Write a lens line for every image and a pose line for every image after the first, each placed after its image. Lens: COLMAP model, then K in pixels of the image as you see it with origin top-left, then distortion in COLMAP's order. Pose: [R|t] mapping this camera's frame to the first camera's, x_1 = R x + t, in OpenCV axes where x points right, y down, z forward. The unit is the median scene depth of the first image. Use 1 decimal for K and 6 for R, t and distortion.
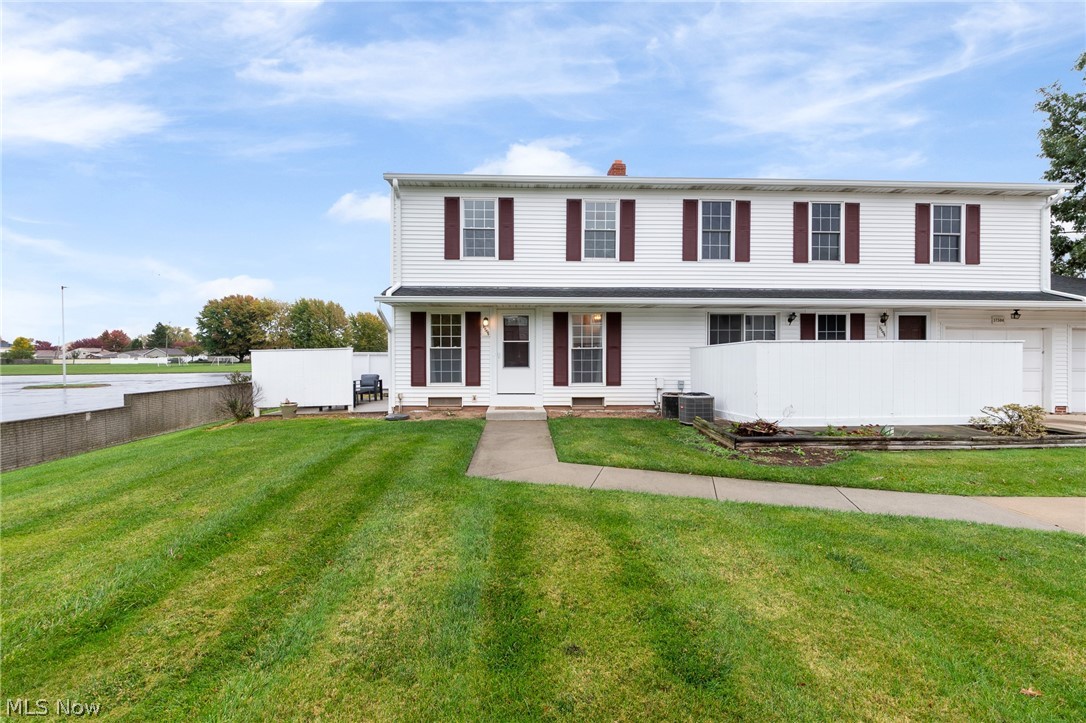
lens RADIAL K [[480.3, 0, 530.1], [0, 480.3, 367.6], [0, 0, 1]] dist [0.000073, 0.000171]
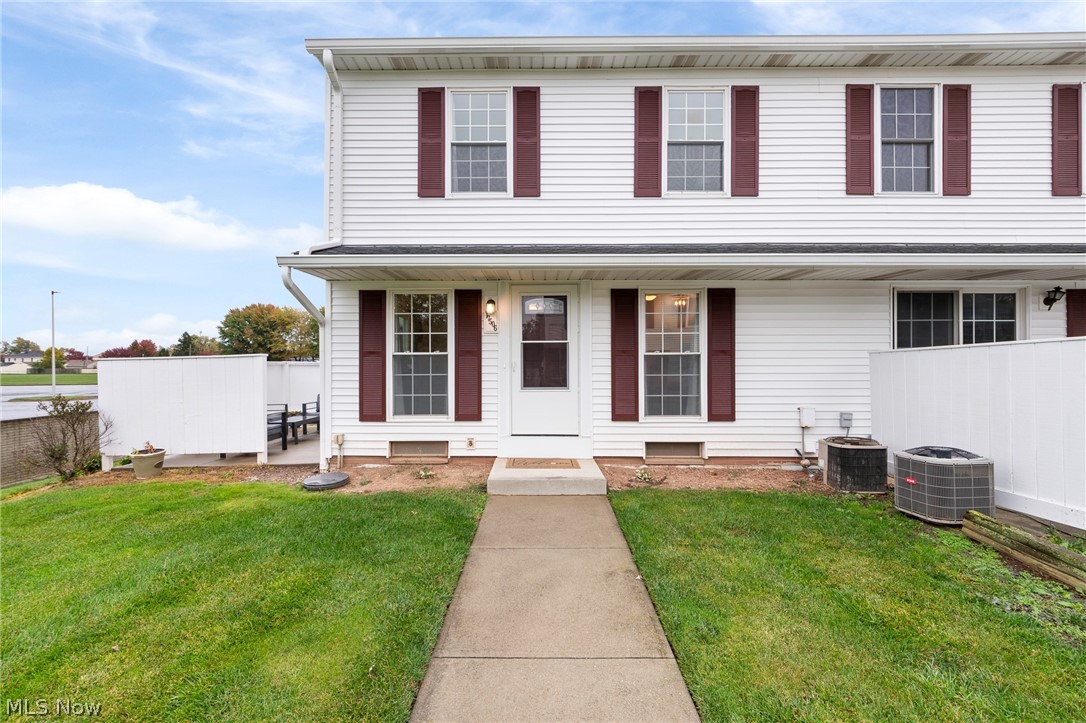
lens RADIAL K [[480.3, 0, 530.1], [0, 480.3, 367.6], [0, 0, 1]] dist [0.000073, 0.000171]
pose [[0.998967, -0.001227, -0.045426, -0.020605], [0.000406, 0.999837, -0.018069, -0.014280], [0.045441, 0.018032, 0.998804, 0.438675]]
